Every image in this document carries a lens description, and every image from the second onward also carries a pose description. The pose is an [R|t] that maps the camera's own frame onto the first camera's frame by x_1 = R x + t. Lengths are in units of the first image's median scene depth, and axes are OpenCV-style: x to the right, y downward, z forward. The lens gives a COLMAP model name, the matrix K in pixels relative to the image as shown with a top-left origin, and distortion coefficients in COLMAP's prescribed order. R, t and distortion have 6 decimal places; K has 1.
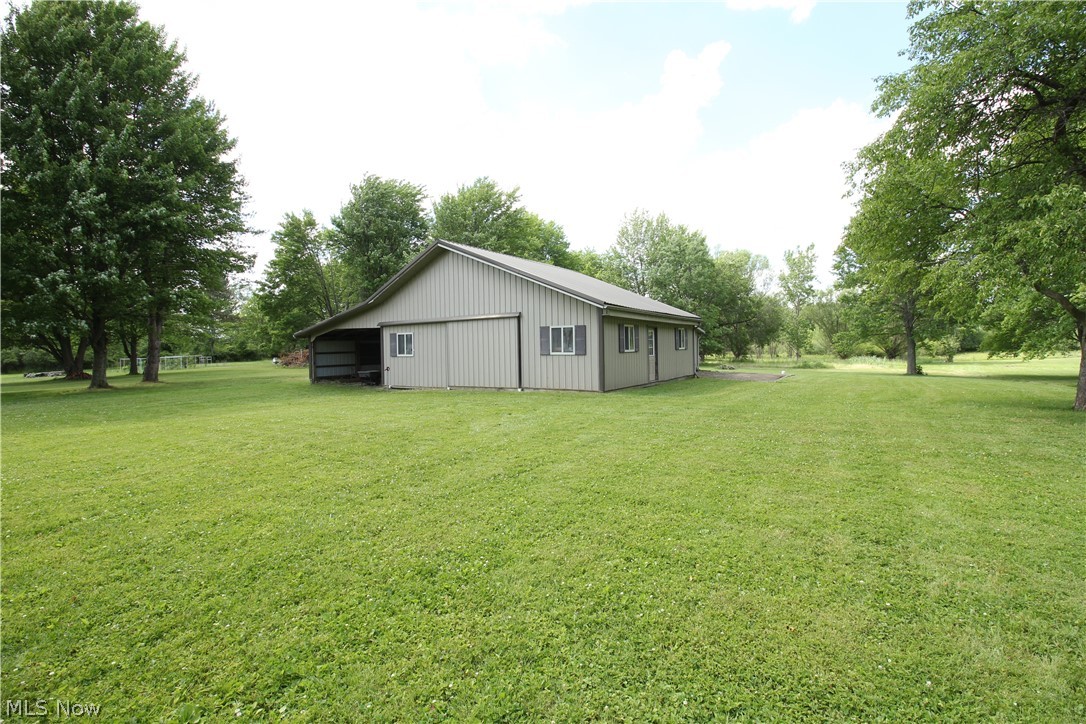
lens RADIAL K [[508.3, 0, 538.8], [0, 508.3, 359.6], [0, 0, 1]] dist [0.001122, 0.000035]
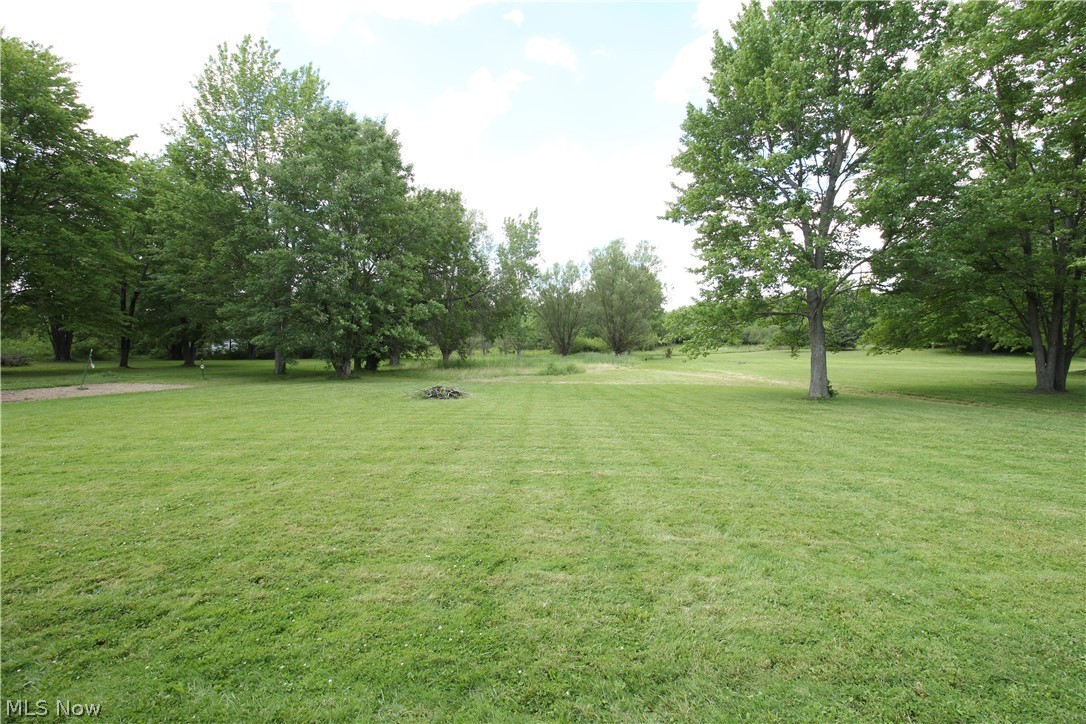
lens RADIAL K [[508.3, 0, 541.5], [0, 508.3, 360.2], [0, 0, 1]] dist [0.001122, 0.000035]
pose [[0.840233, -0.007475, 0.542174, 0.400248], [0.004512, 0.999967, 0.006795, -0.013298], [-0.542207, -0.003263, 0.840238, 1.111266]]
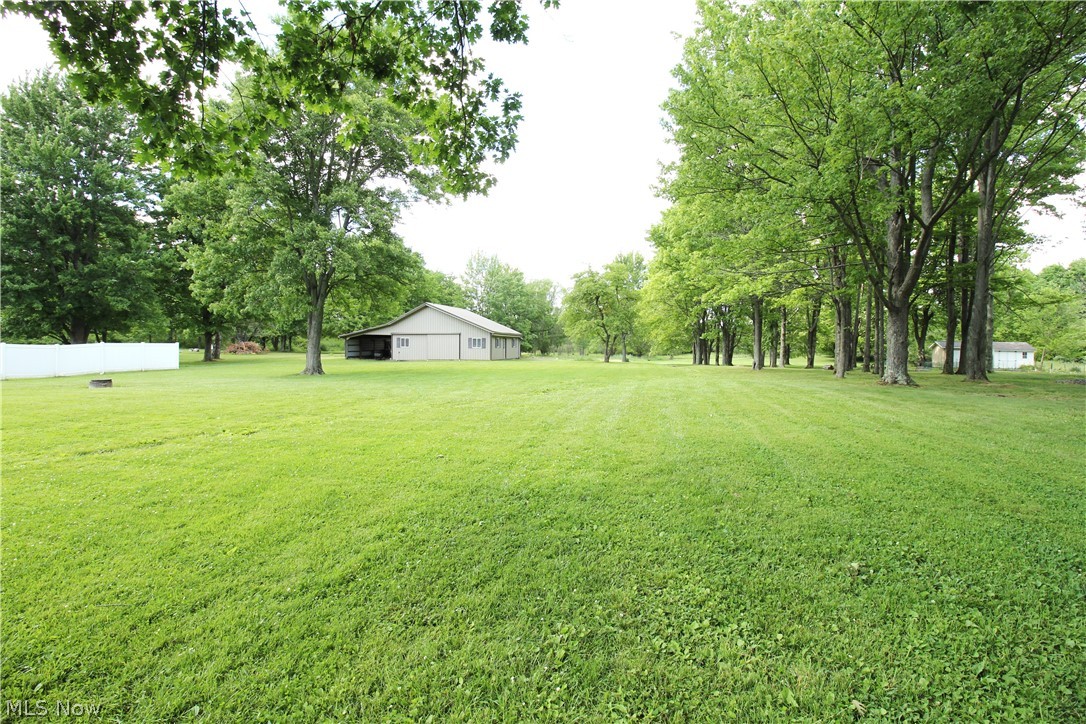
lens RADIAL K [[508.3, 0, 542.4], [0, 508.3, 359.0], [0, 0, 1]] dist [0.001122, 0.000035]
pose [[0.934507, 0.016372, 0.355569, -0.401654], [-0.017206, 0.999852, -0.000818, 0.030998], [-0.355530, -0.005353, 0.934650, -1.160513]]
